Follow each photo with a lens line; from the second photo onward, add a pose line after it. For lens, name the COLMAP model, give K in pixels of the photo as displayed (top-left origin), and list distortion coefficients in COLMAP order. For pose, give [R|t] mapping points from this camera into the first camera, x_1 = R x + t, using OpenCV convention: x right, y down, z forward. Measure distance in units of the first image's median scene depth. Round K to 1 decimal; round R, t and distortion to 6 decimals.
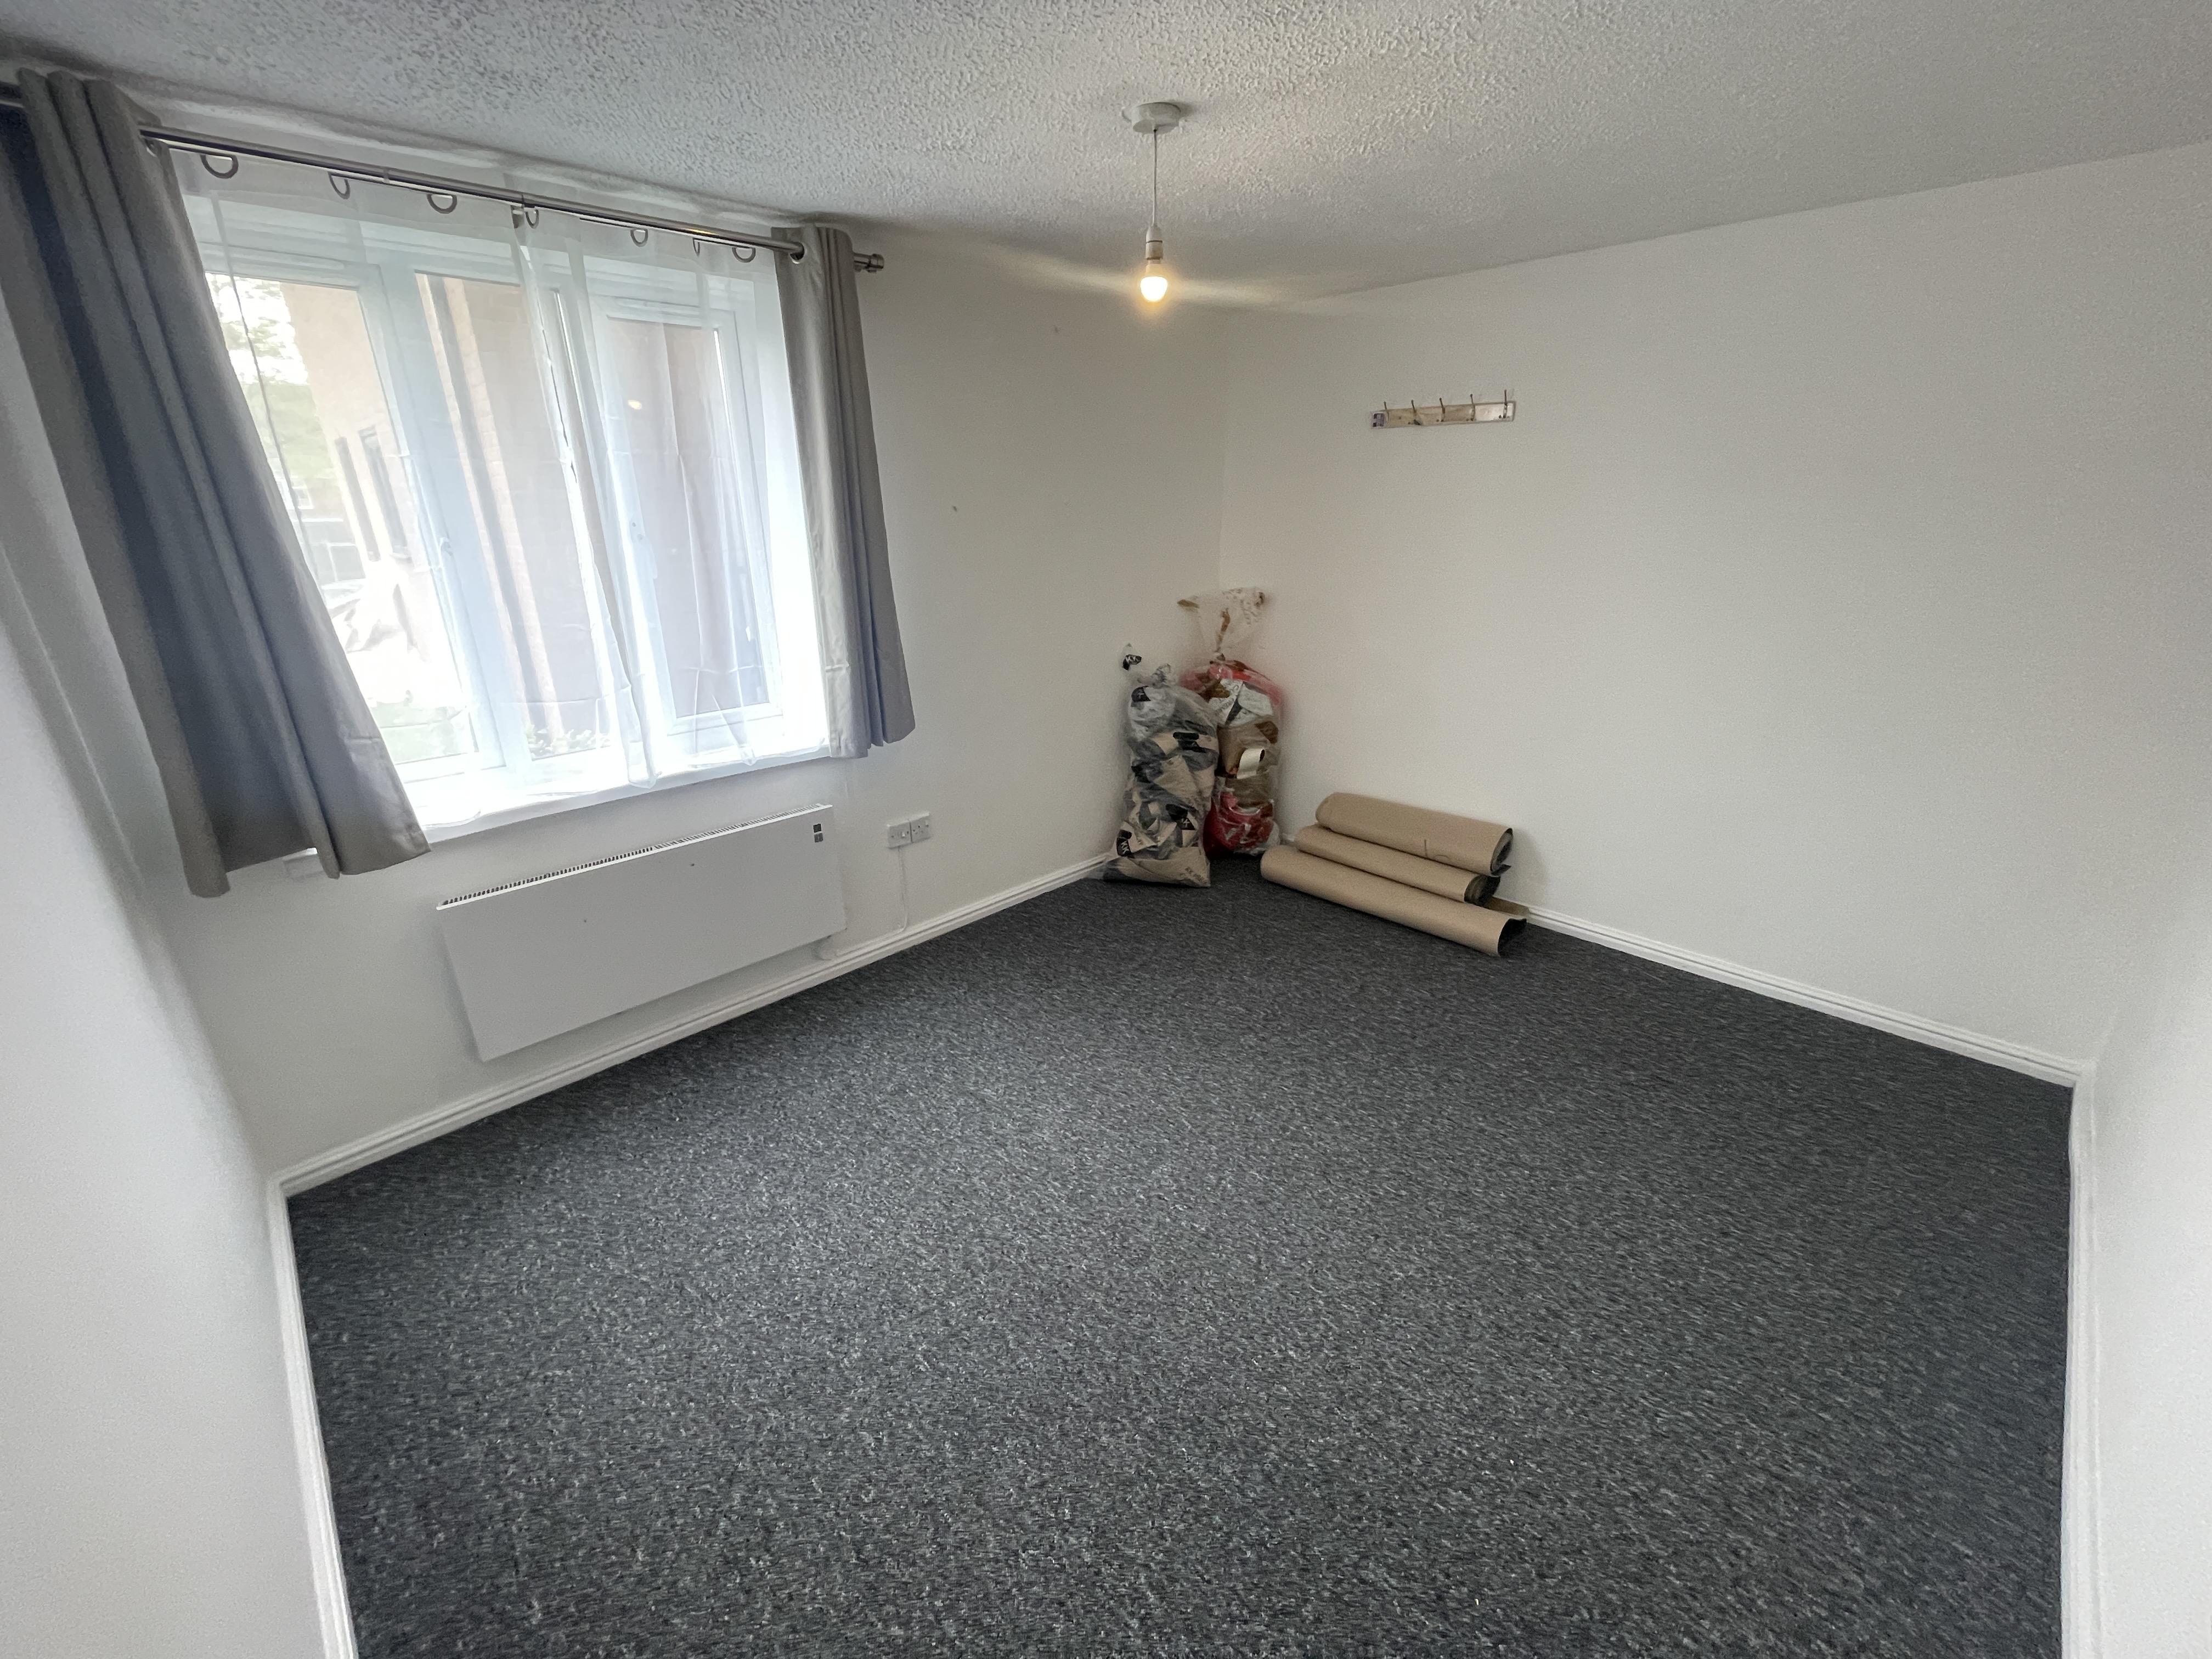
lens RADIAL K [[891.5, 0, 1100.1], [0, 891.5, 817.4], [0, 0, 1]] dist [0.001621, 0.000327]
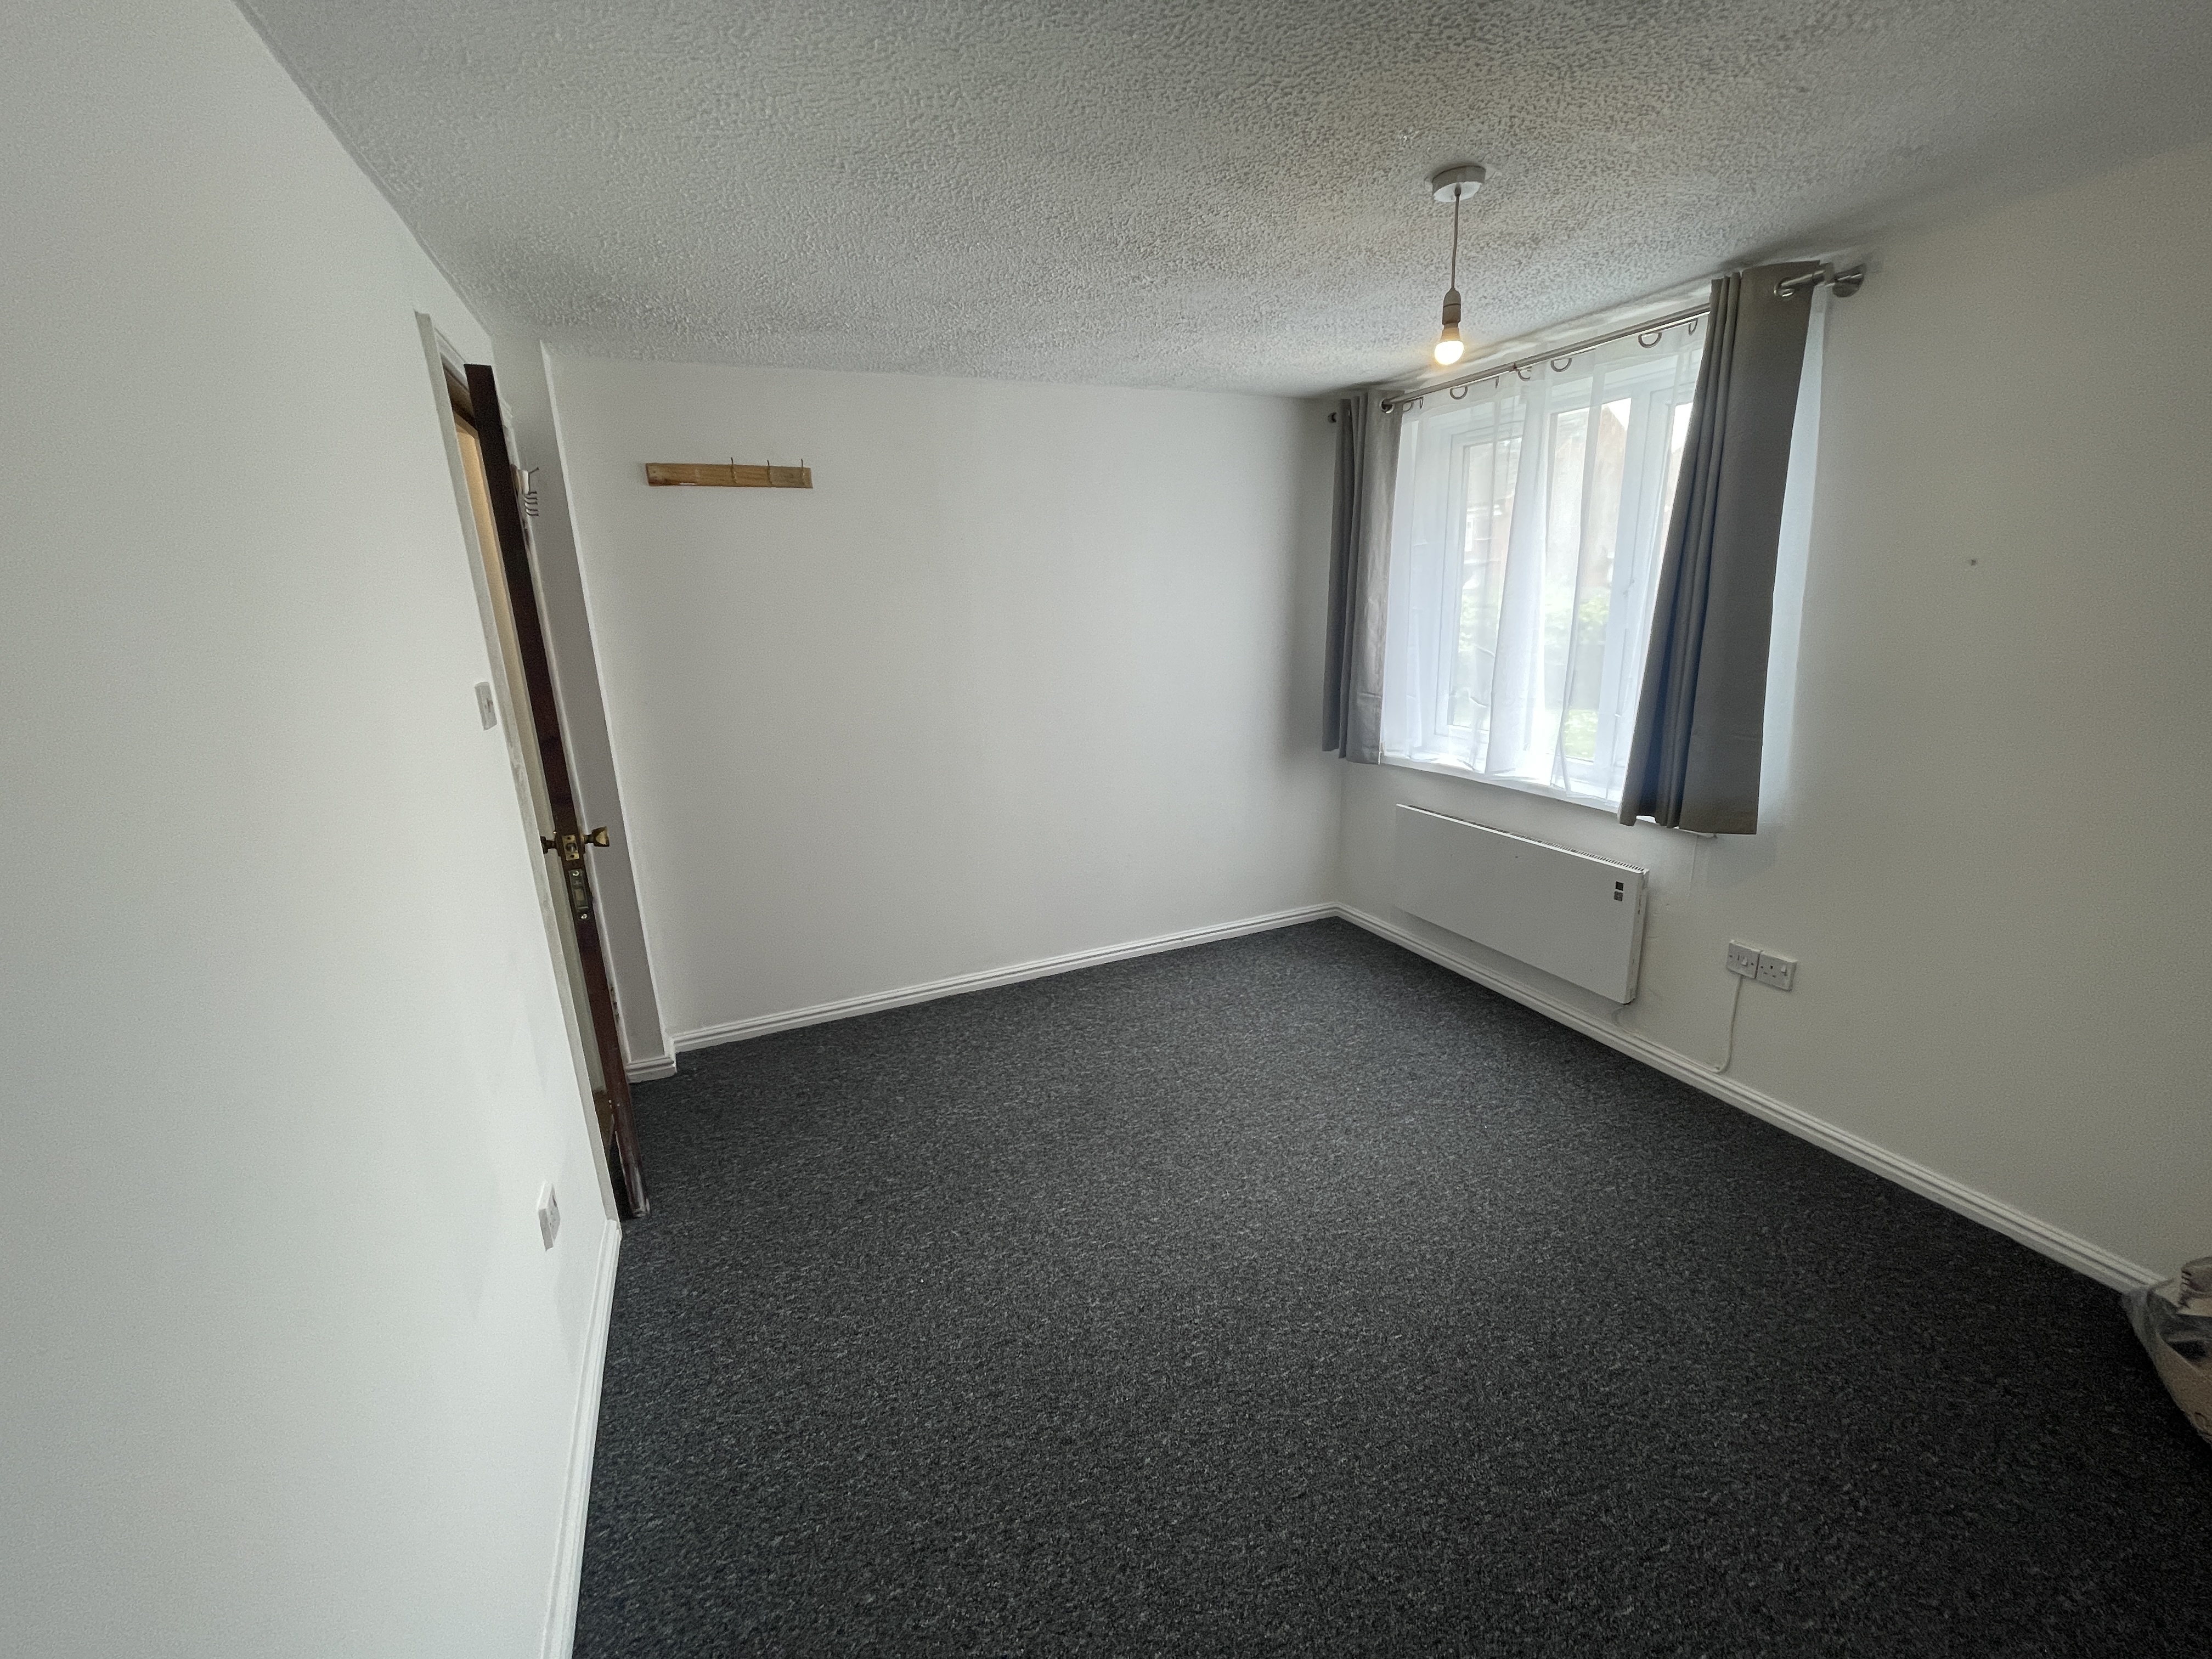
lens RADIAL K [[891.5, 0, 1104.3], [0, 891.5, 829.4], [0, 0, 1]] dist [0.001621, 0.000327]
pose [[-0.344269, 0.267350, -0.900001, 1.102859], [-0.282400, 0.884721, 0.370835, -0.365377], [0.895393, 0.381828, -0.229082, 1.019173]]
